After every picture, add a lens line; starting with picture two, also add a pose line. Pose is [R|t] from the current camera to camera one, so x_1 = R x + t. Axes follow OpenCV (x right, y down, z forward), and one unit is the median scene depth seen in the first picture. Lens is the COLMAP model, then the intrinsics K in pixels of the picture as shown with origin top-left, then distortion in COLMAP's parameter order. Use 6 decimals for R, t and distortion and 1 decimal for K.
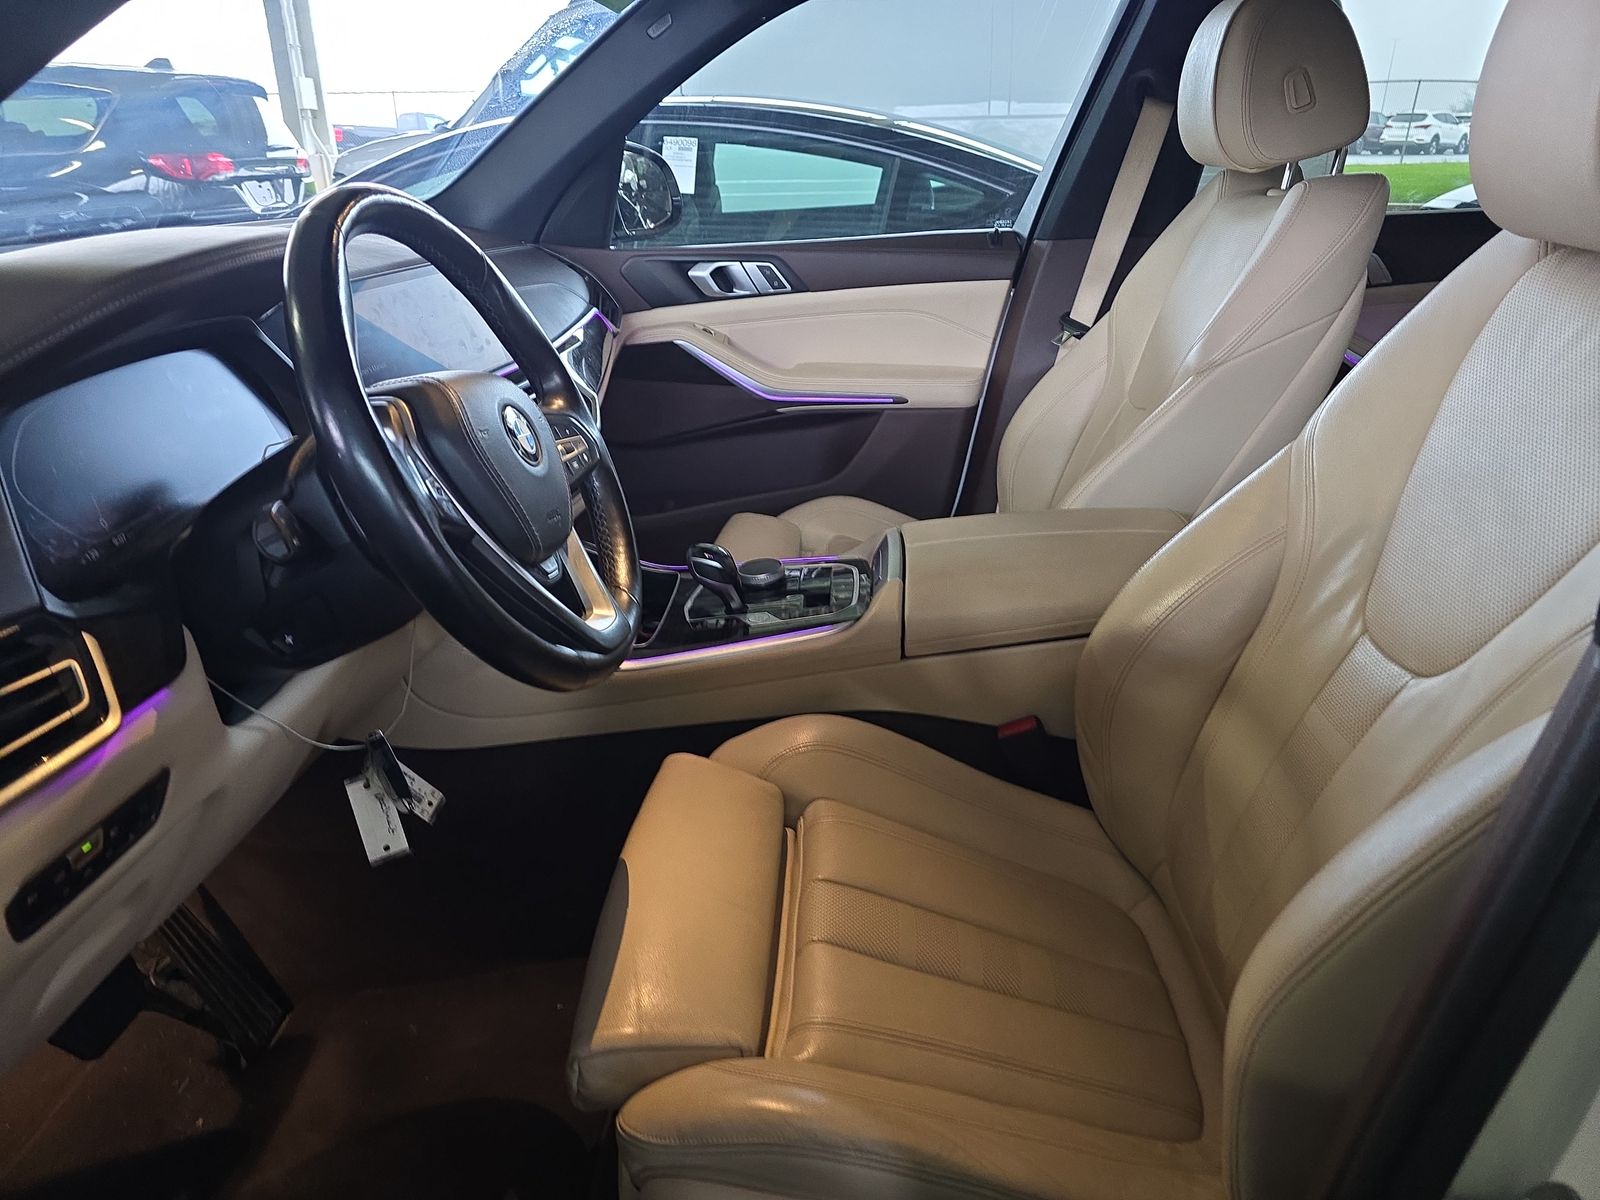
lens RADIAL K [[1077.8, 0, 795.1], [0, 1077.8, 606.9], [0, 0, 1]] dist [0.048842, -0.042337]
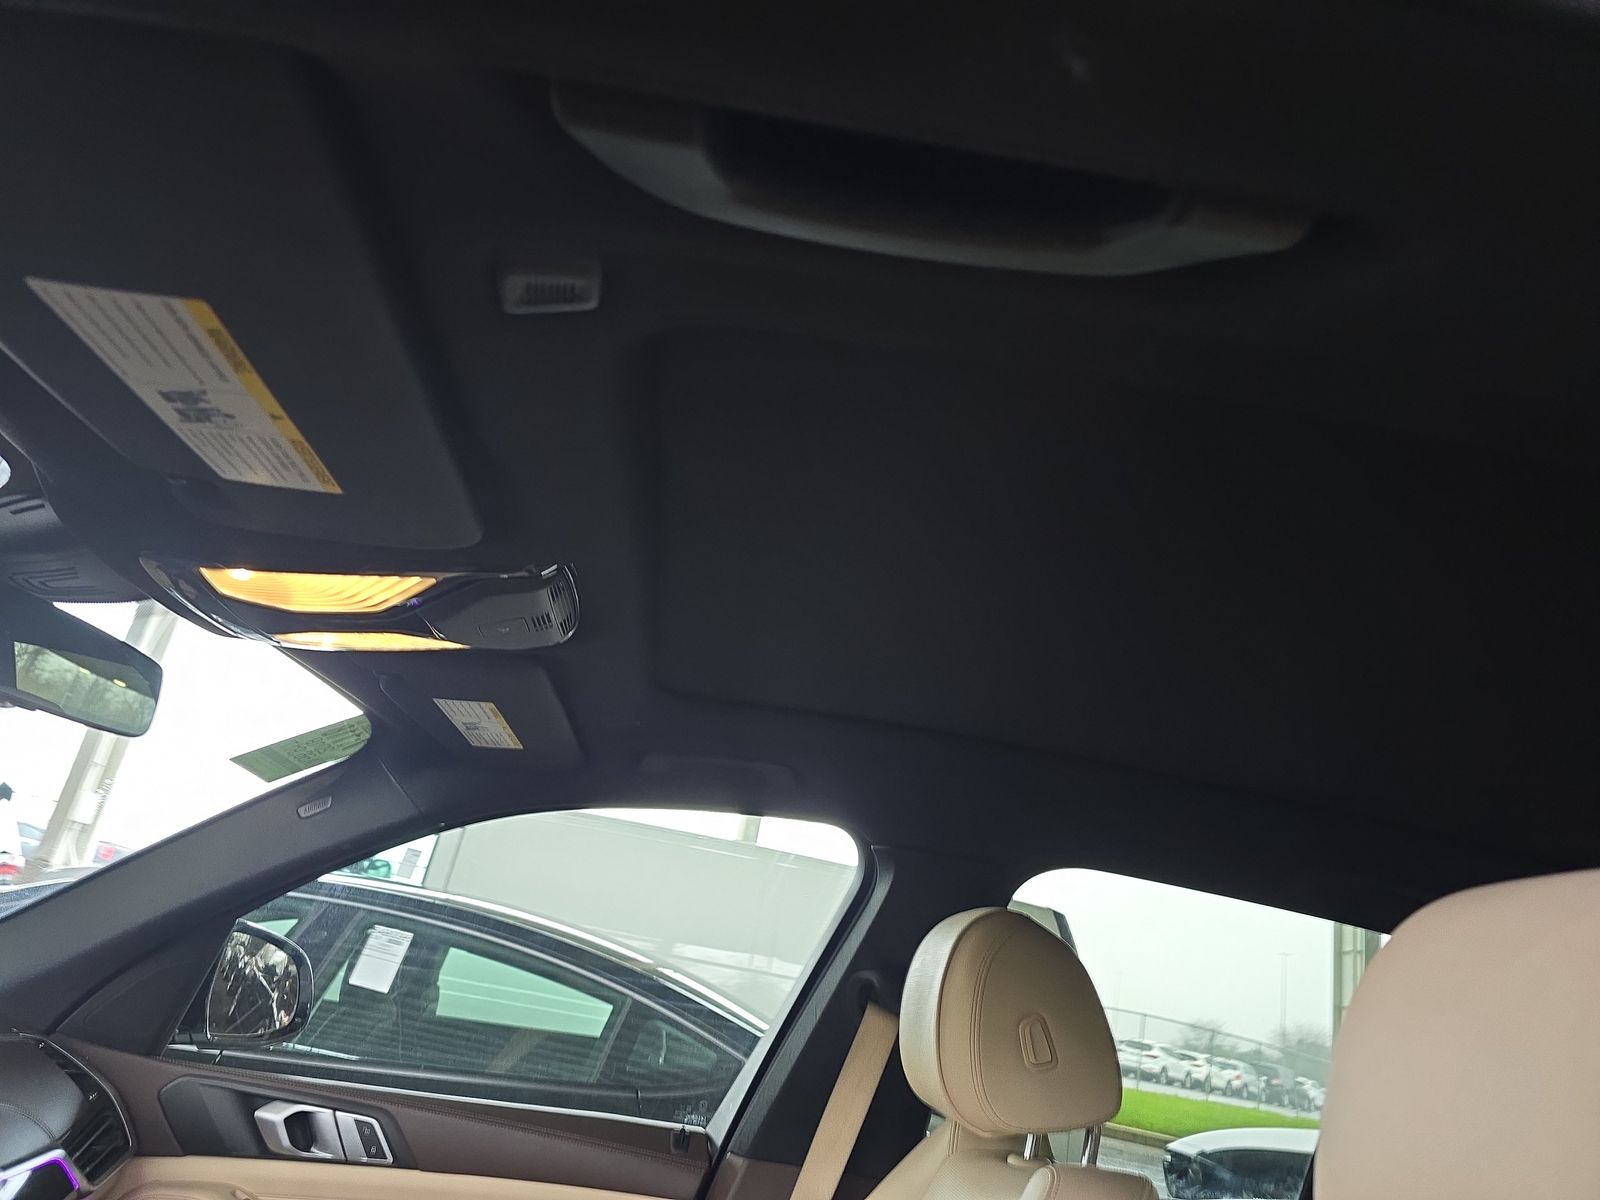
lens RADIAL K [[1077.8, 0, 795.1], [0, 1077.8, 606.9], [0, 0, 1]] dist [0.048842, -0.042337]
pose [[0.964958, 0.236385, 0.113918, 0.084406], [-0.100843, 0.734866, -0.670673, -0.106370], [-0.242252, 0.635683, 0.732953, 0.174024]]
